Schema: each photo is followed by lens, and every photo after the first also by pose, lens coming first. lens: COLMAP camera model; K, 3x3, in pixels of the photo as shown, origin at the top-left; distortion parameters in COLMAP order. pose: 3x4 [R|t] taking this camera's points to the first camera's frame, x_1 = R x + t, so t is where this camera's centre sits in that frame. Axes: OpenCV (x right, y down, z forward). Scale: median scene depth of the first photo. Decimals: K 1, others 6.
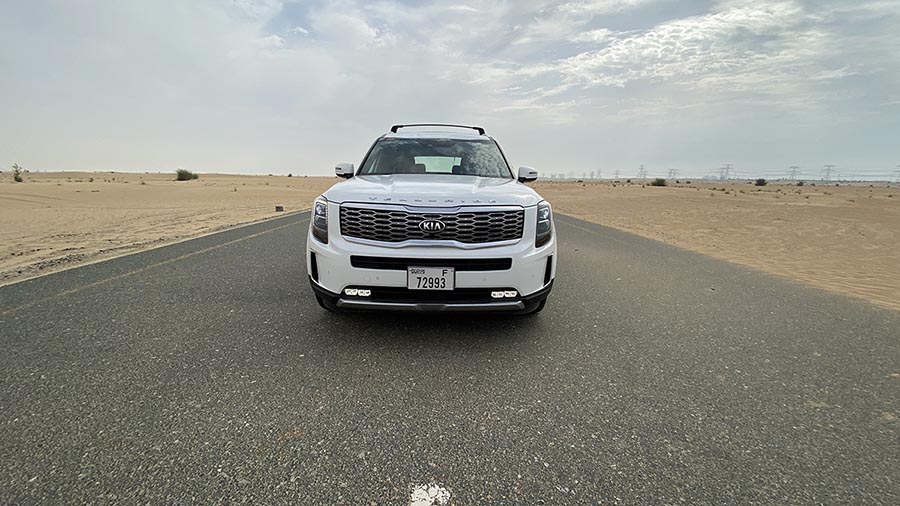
lens RADIAL K [[374.6, 0, 450.2], [0, 374.6, 256.4], [0, 0, 1]] dist [0.007853, -0.014977]
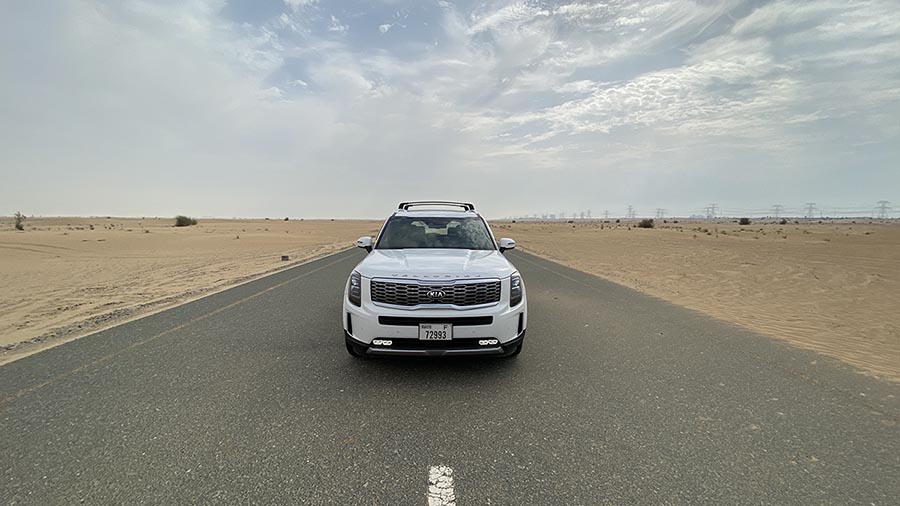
lens RADIAL K [[374.6, 0, 449.3], [0, 374.6, 256.3], [0, 0, 1]] dist [0.007853, -0.014977]
pose [[0.999848, -0.011139, 0.013445, -0.015231], [0.012522, 0.994118, -0.107574, -0.068999], [-0.012168, 0.107726, 0.994106, -0.418489]]
